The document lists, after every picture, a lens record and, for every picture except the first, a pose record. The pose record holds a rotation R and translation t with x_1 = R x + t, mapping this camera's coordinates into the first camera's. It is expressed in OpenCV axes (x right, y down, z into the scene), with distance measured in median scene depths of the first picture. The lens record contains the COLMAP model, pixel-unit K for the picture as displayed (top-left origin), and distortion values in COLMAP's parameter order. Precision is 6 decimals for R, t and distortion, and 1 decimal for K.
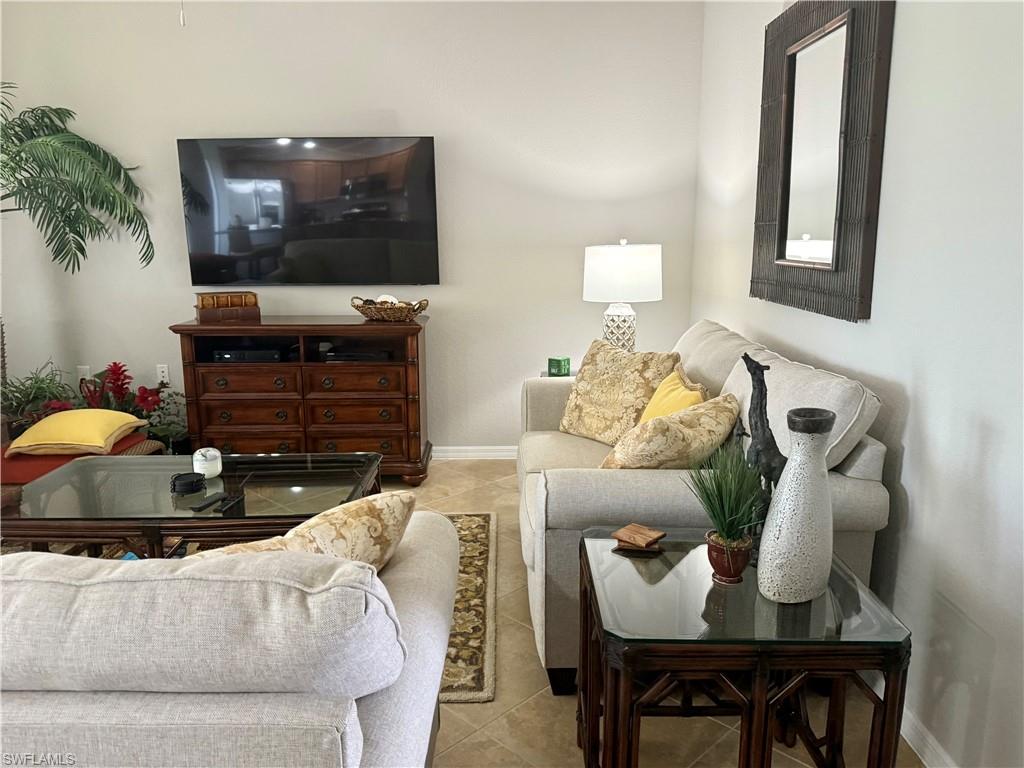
lens RADIAL K [[740.7, 0, 511.5], [0, 740.7, 388.3], [0, 0, 1]] dist [0.009995, -0.000544]
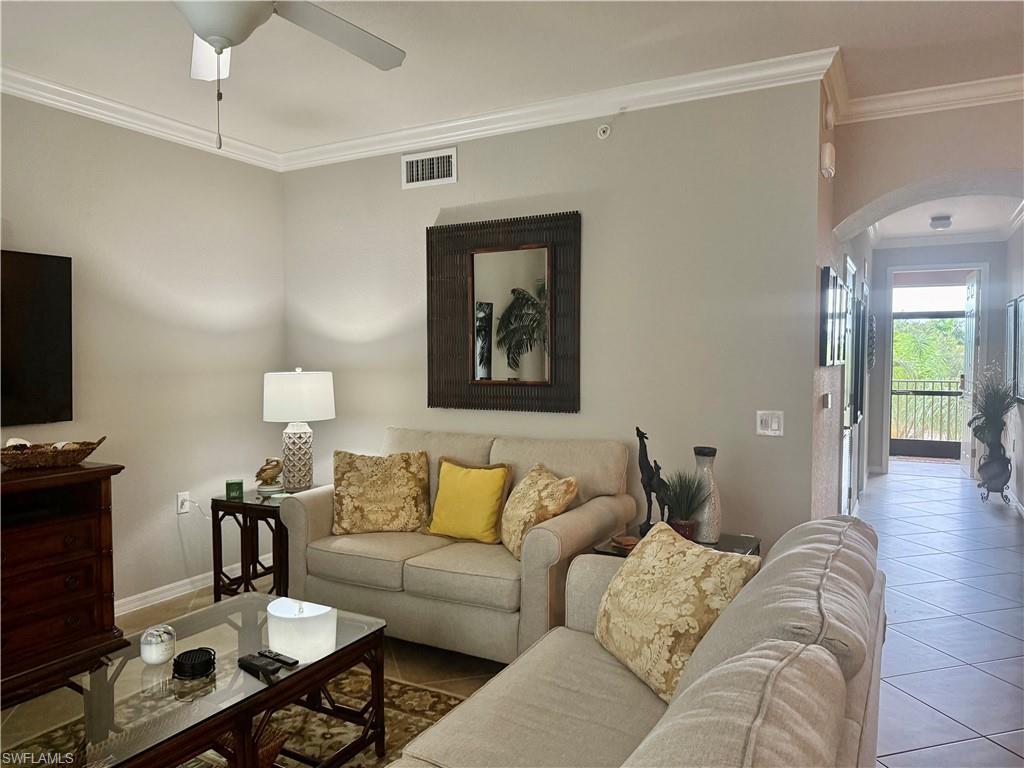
lens RADIAL K [[740.7, 0, 510.9], [0, 740.7, 381.5], [0, 0, 1]] dist [0.009995, -0.000544]
pose [[0.483586, -0.028410, 0.874835, -0.696136], [0.178116, 0.981755, -0.066575, -0.042882], [-0.856982, 0.188018, 0.479824, 0.164558]]
